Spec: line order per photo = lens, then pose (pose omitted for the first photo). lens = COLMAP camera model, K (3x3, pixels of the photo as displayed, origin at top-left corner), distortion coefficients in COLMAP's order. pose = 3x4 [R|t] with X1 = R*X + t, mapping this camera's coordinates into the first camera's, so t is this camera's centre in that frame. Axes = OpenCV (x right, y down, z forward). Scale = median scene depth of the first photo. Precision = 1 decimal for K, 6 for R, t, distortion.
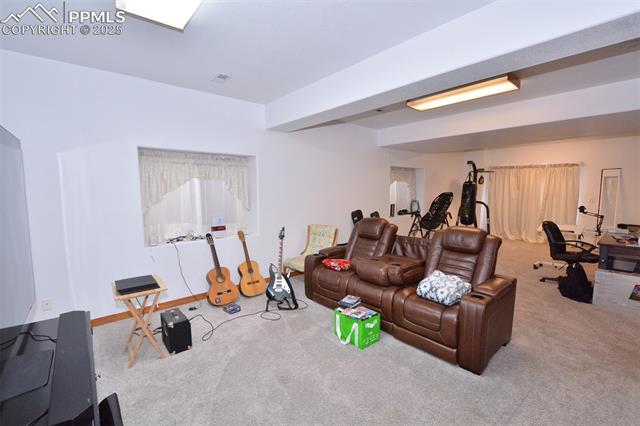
lens RADIAL K [[285.1, 0, 317.4], [0, 285.1, 216.2], [0, 0, 1]] dist [-0.003146, -0.000636]
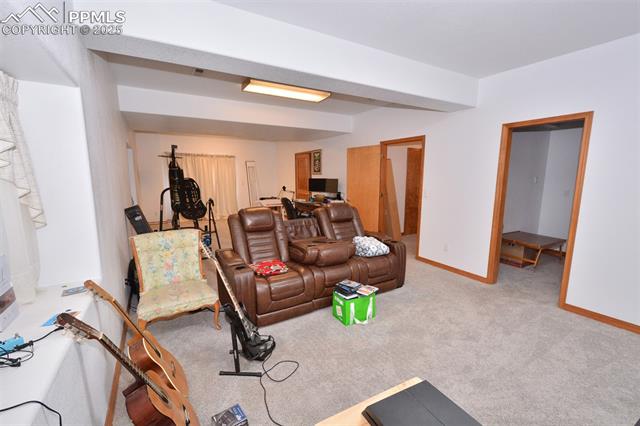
lens RADIAL K [[285.1, 0, 318.1], [0, 285.1, 212.6], [0, 0, 1]] dist [-0.003146, -0.000636]
pose [[0.170130, -0.123273, 0.977681, -0.353050], [0.090268, 0.989923, 0.109109, -0.030885], [-0.981278, 0.069691, 0.179543, 0.379537]]
